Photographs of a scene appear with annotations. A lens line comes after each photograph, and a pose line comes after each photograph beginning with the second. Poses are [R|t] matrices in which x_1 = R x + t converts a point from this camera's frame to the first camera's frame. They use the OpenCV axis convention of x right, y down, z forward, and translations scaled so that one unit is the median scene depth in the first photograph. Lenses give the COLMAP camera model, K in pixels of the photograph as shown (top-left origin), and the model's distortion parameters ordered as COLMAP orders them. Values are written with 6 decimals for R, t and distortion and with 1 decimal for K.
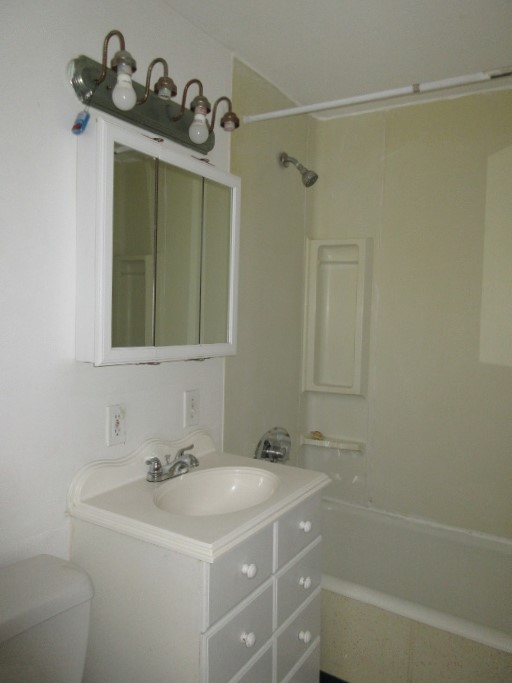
lens RADIAL K [[518.7, 0, 256.0], [0, 518.7, 341.5], [0, 0, 1]] dist [0.007799, 0.003582]
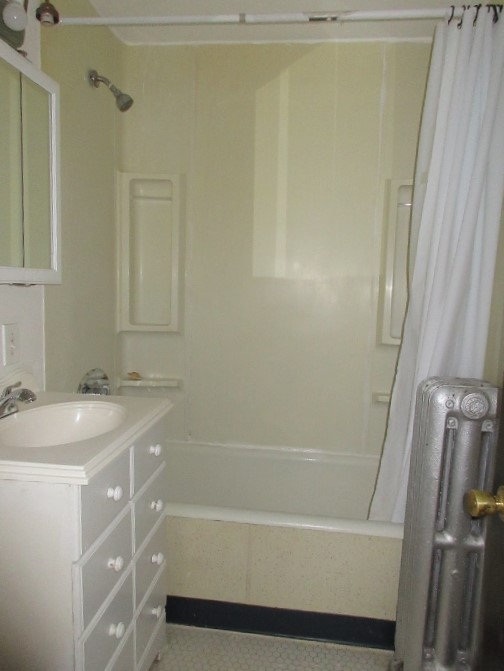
lens RADIAL K [[519.6, 0, 252.0], [0, 519.6, 335.5], [0, 0, 1]] dist [0.001861, -0.001724]
pose [[0.909808, -0.044980, 0.412584, -0.123015], [0.021299, 0.997860, 0.061821, 0.072814], [-0.414482, -0.047457, 0.908819, 0.031425]]
